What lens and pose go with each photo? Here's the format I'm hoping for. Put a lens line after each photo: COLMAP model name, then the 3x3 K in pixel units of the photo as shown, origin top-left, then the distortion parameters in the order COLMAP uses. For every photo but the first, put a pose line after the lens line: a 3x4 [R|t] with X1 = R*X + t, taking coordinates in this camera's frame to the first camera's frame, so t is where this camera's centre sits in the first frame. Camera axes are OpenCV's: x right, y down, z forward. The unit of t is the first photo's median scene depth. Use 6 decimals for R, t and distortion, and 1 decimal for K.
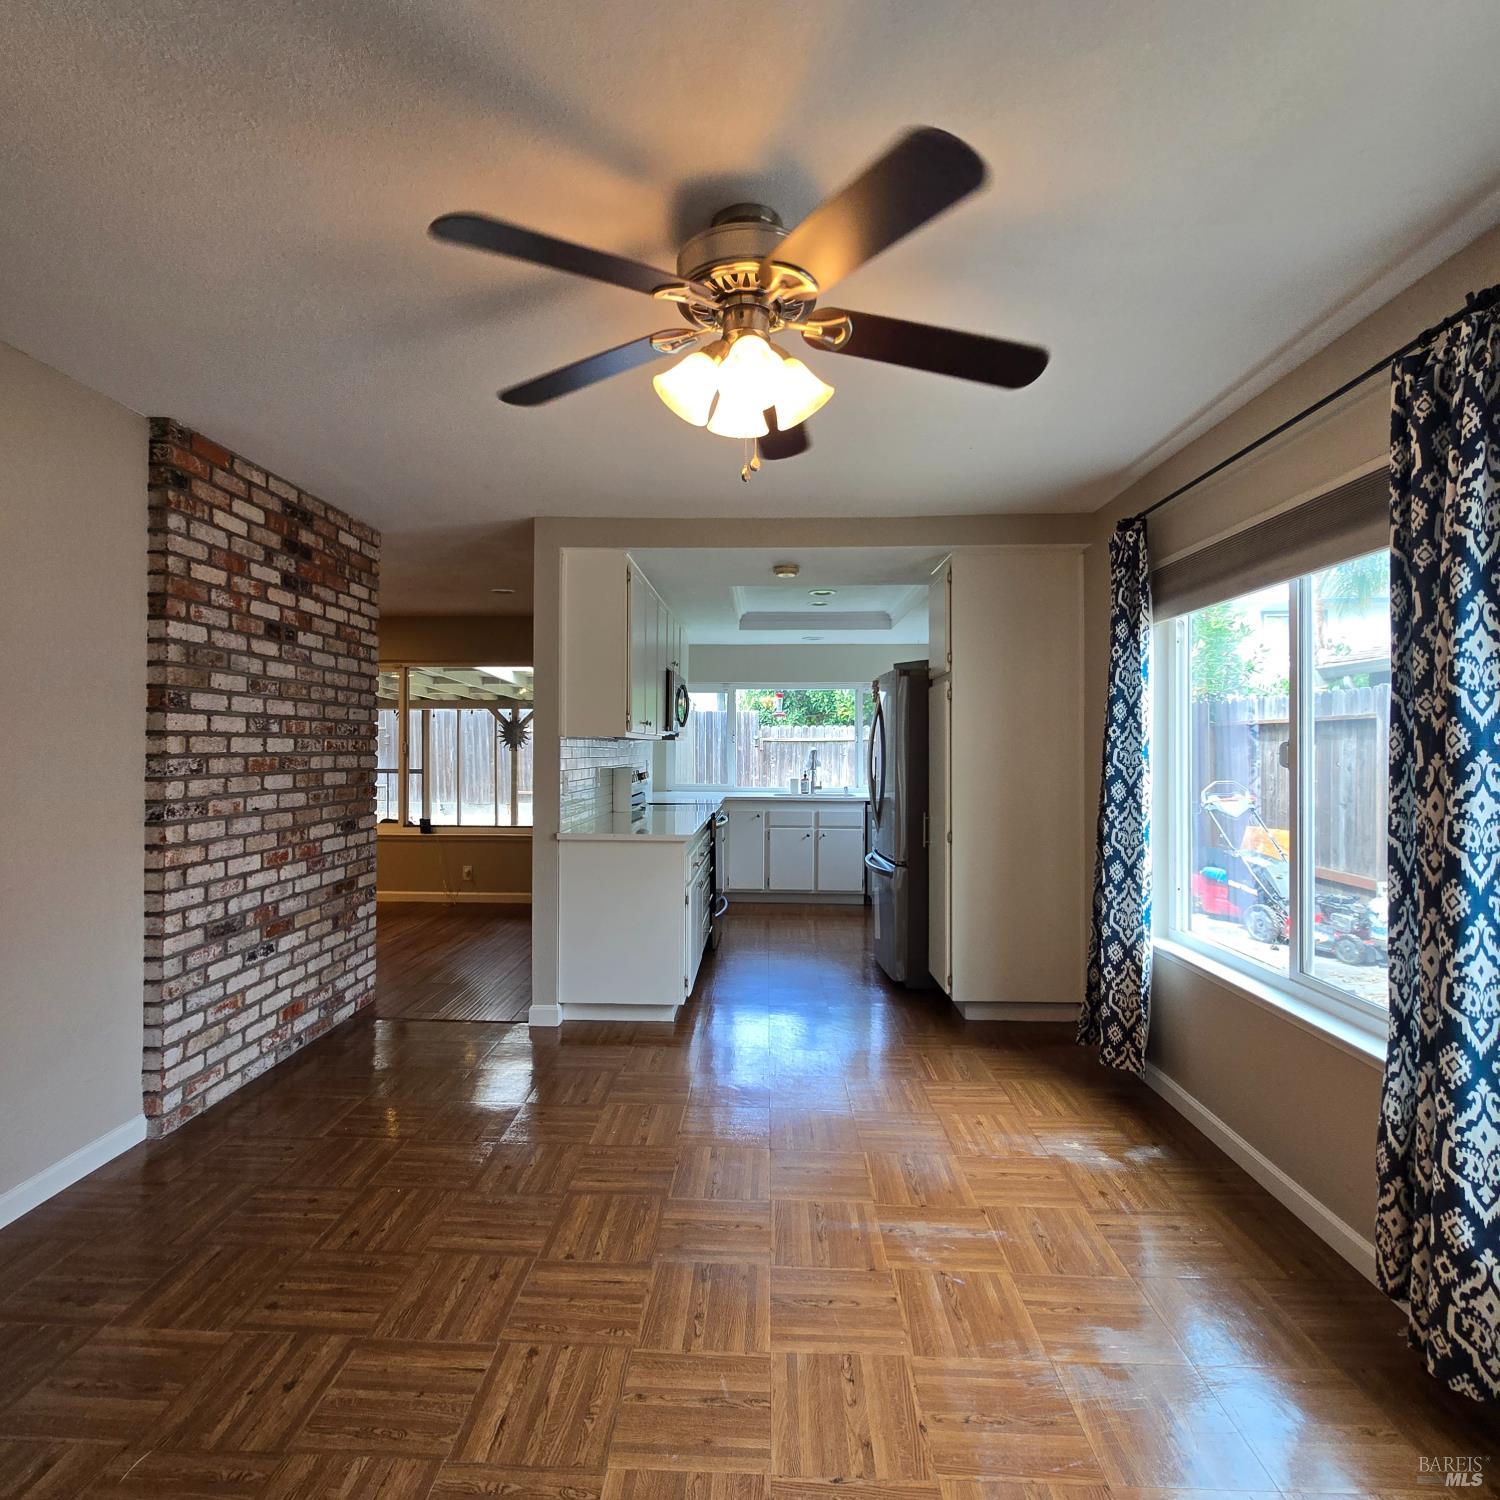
lens RADIAL K [[819.2, 0, 745.6], [0, 819.2, 747.4], [0, 0, 1]] dist [-0.003818, 0.000934]
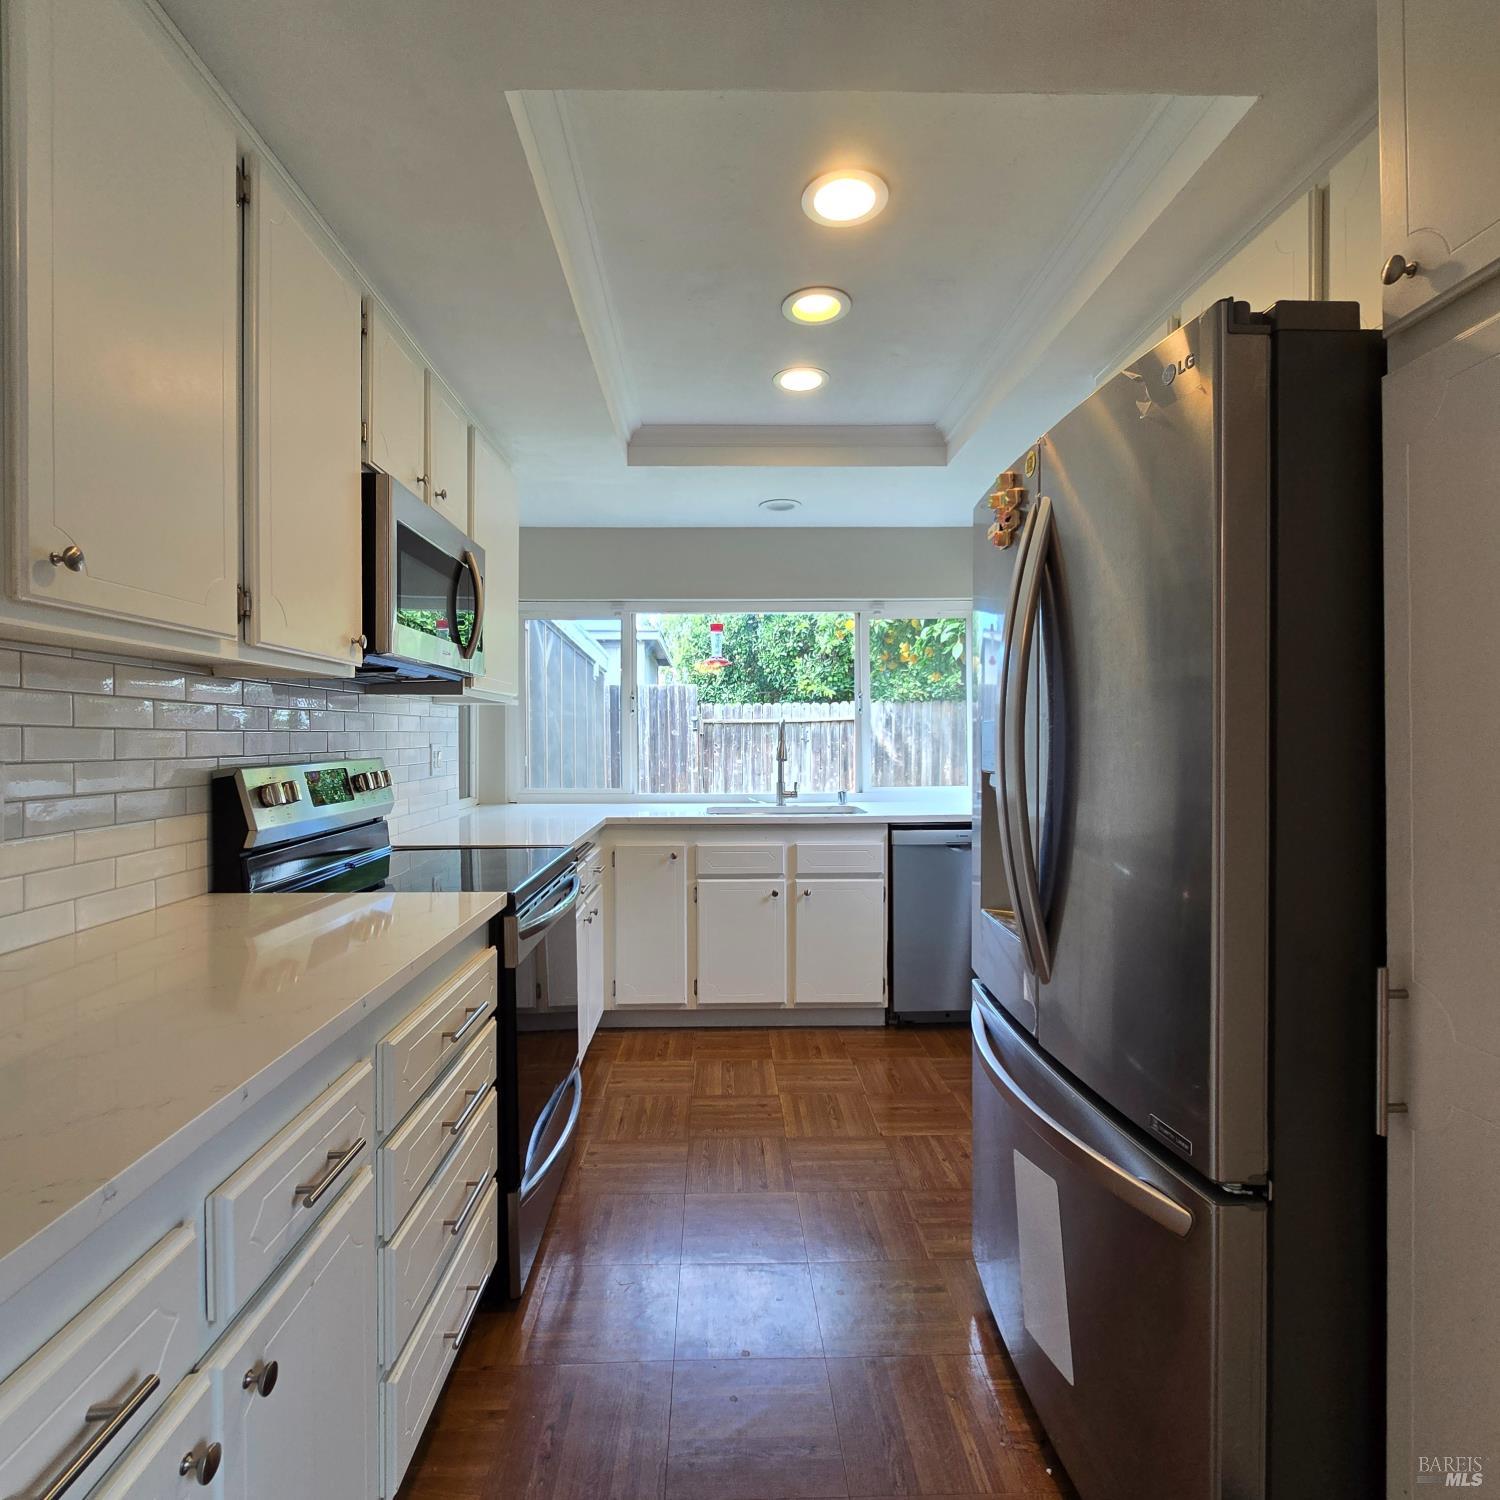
lens RADIAL K [[819.2, 0, 745.8], [0, 819.2, 742.2], [0, 0, 1]] dist [-0.003818, 0.000934]
pose [[0.997983, -0.004767, 0.063305, 0.024391], [0.004377, 0.999971, 0.006301, 0.011092], [-0.063333, -0.006011, 0.997974, 0.445270]]
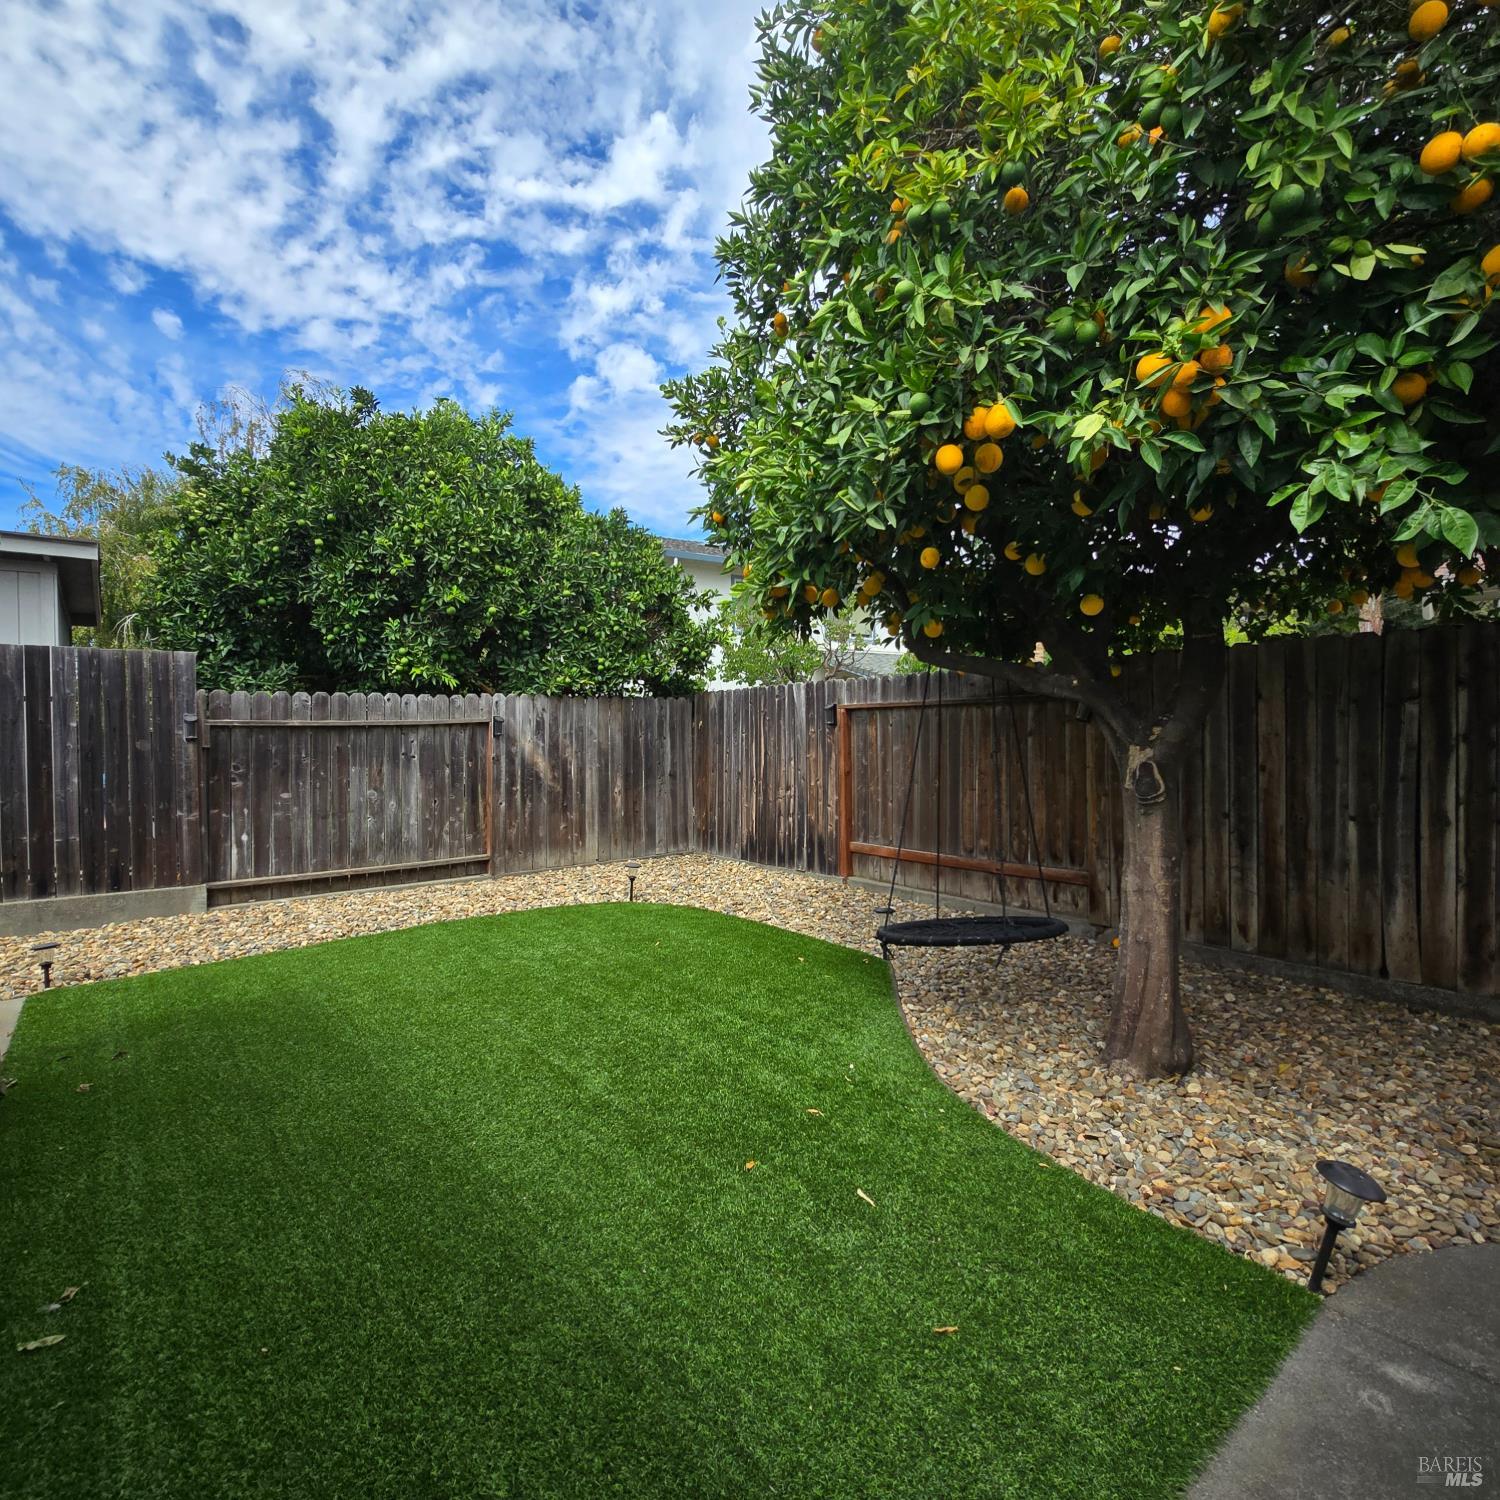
lens RADIAL K [[819.2, 0, 746.4], [0, 819.2, 749.6], [0, 0, 1]] dist [-0.003818, 0.000934]
pose [[0.778605, -0.016846, 0.627288, -0.053448], [0.006237, 0.999798, 0.019109, -0.005264], [-0.627483, -0.010966, 0.778553, 1.021365]]
